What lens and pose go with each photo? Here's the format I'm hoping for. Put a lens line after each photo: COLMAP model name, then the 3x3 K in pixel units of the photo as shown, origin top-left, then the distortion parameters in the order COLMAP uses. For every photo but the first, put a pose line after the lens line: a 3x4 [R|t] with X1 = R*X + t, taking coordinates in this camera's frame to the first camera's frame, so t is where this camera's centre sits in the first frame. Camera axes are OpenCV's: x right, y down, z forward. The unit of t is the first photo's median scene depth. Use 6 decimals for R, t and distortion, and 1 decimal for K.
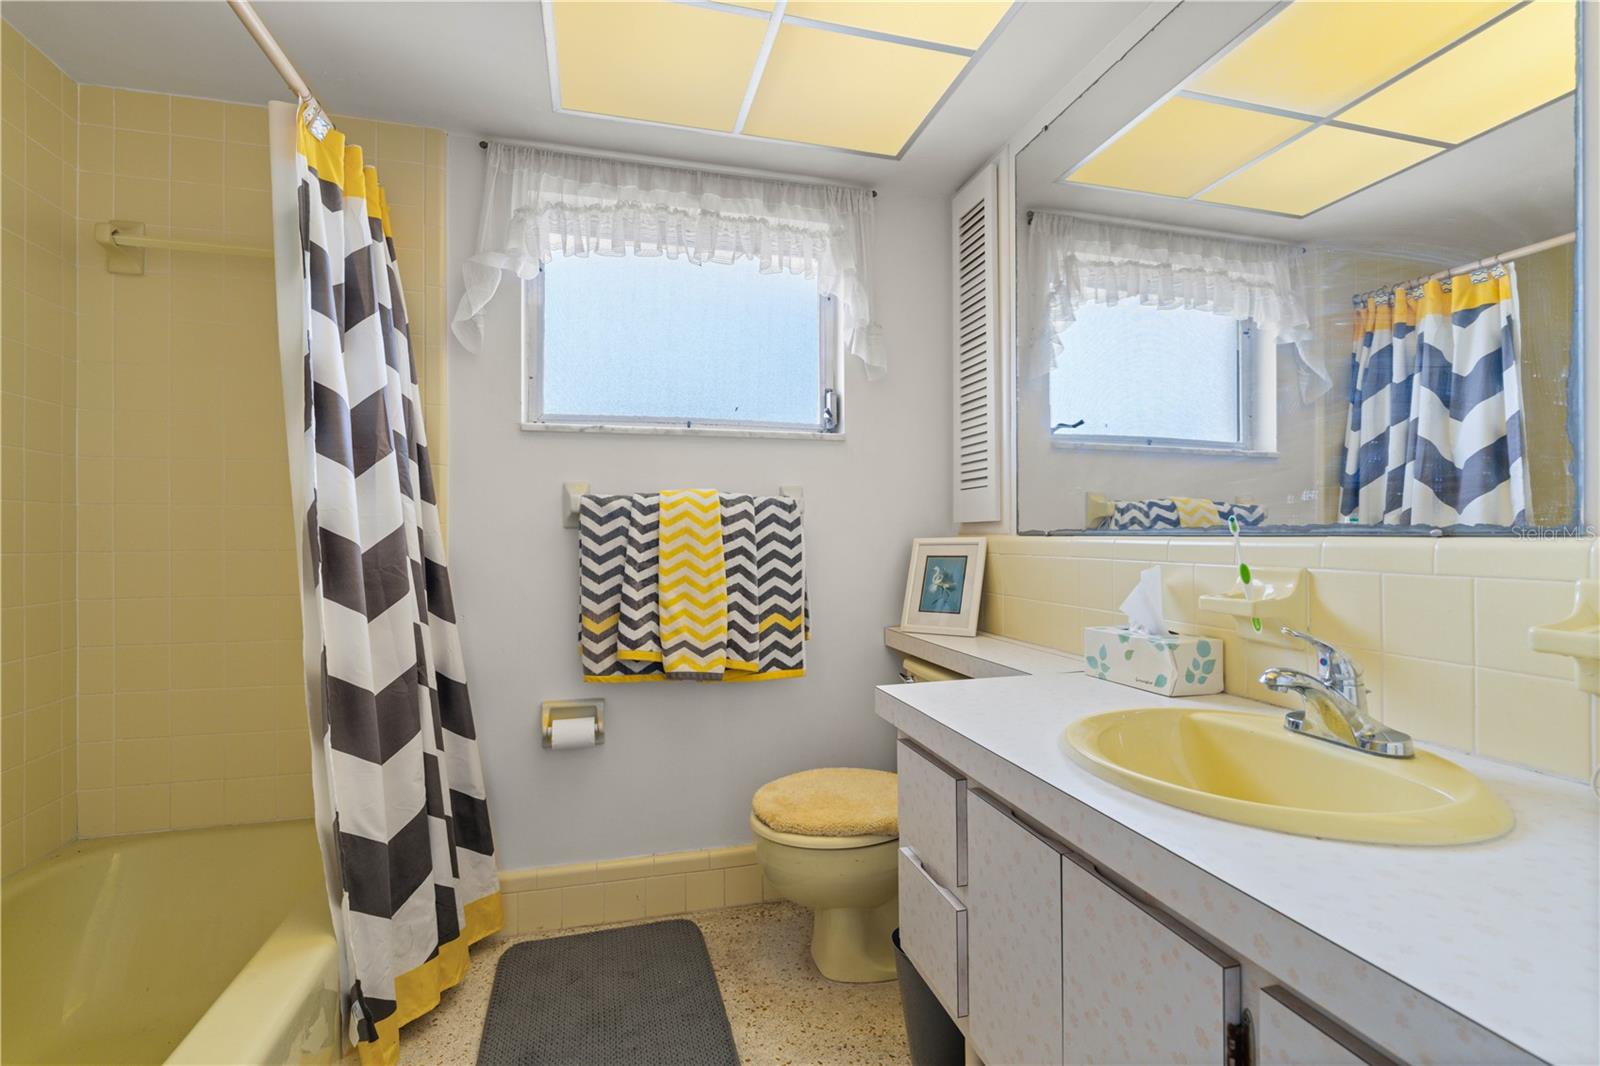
lens RADIAL K [[729.2, 0, 795.7], [0, 729.2, 537.7], [0, 0, 1]] dist [-0.001651, 0.000247]
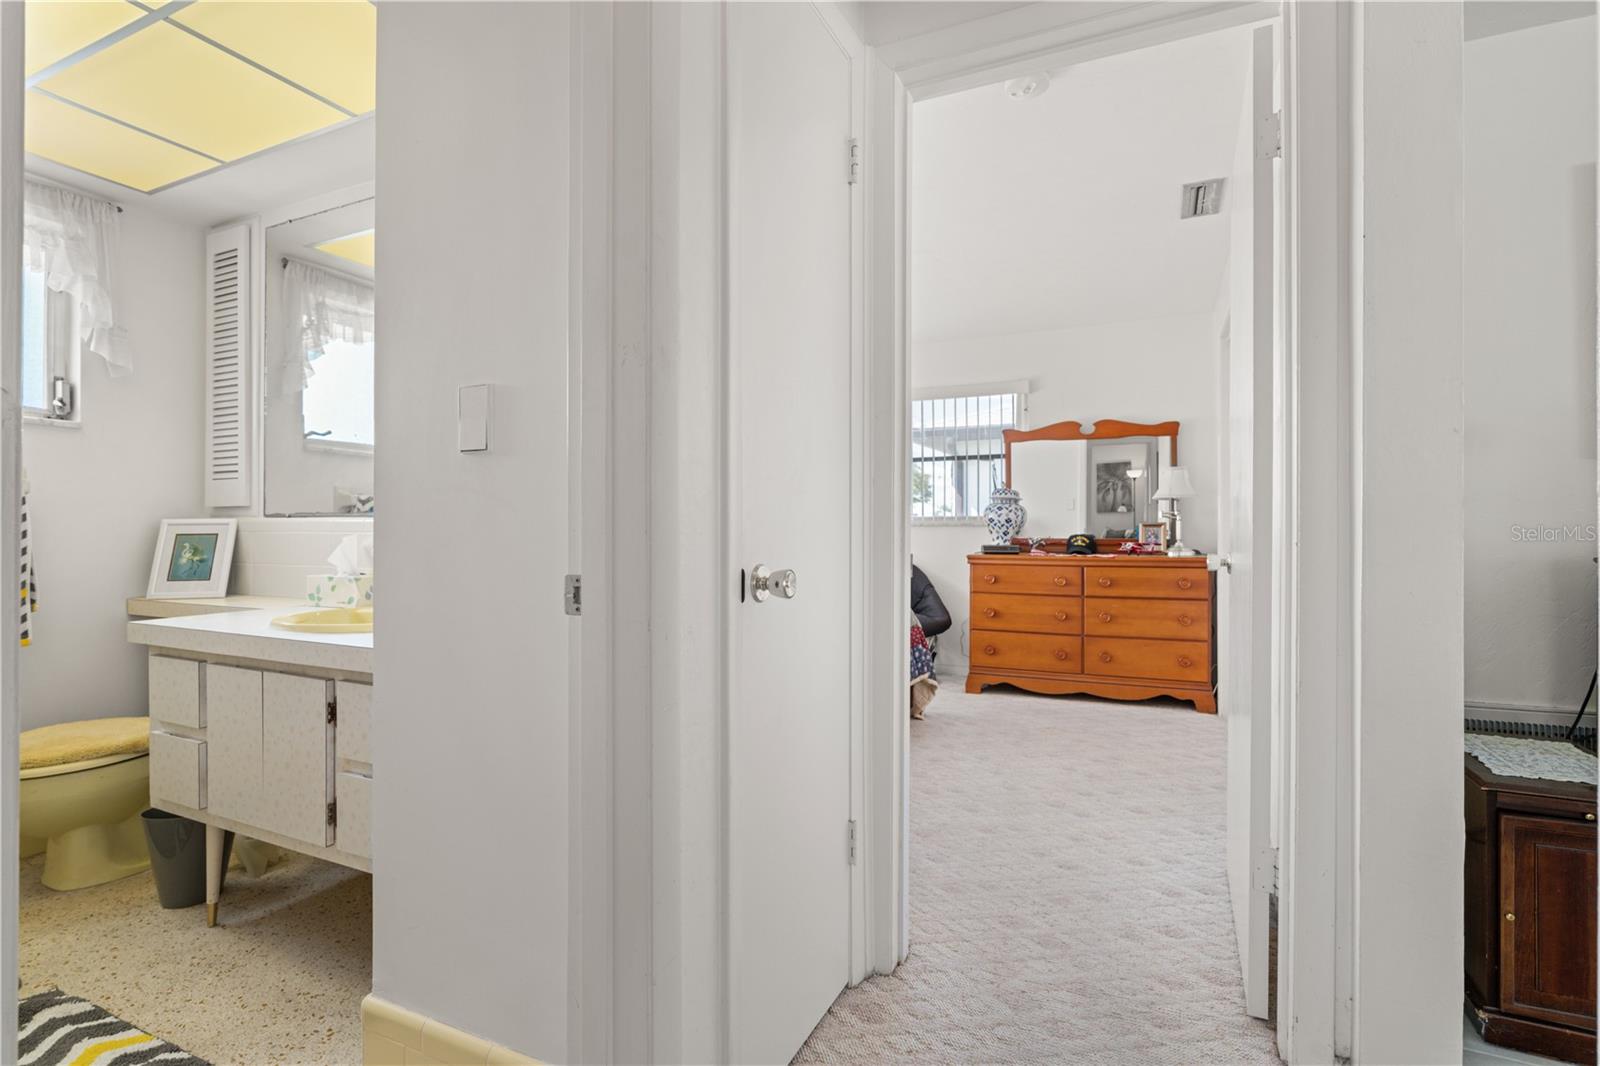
lens RADIAL K [[754.7, 0, 810.8], [0, 754.7, 528.8], [0, 0, 1]] dist [-0.009693, 0.001140]
pose [[0.636732, 0.006480, 0.771058, -0.099774], [-0.001306, 0.999972, -0.007325, 0.023449], [-0.771084, 0.003657, 0.636723, -0.553007]]
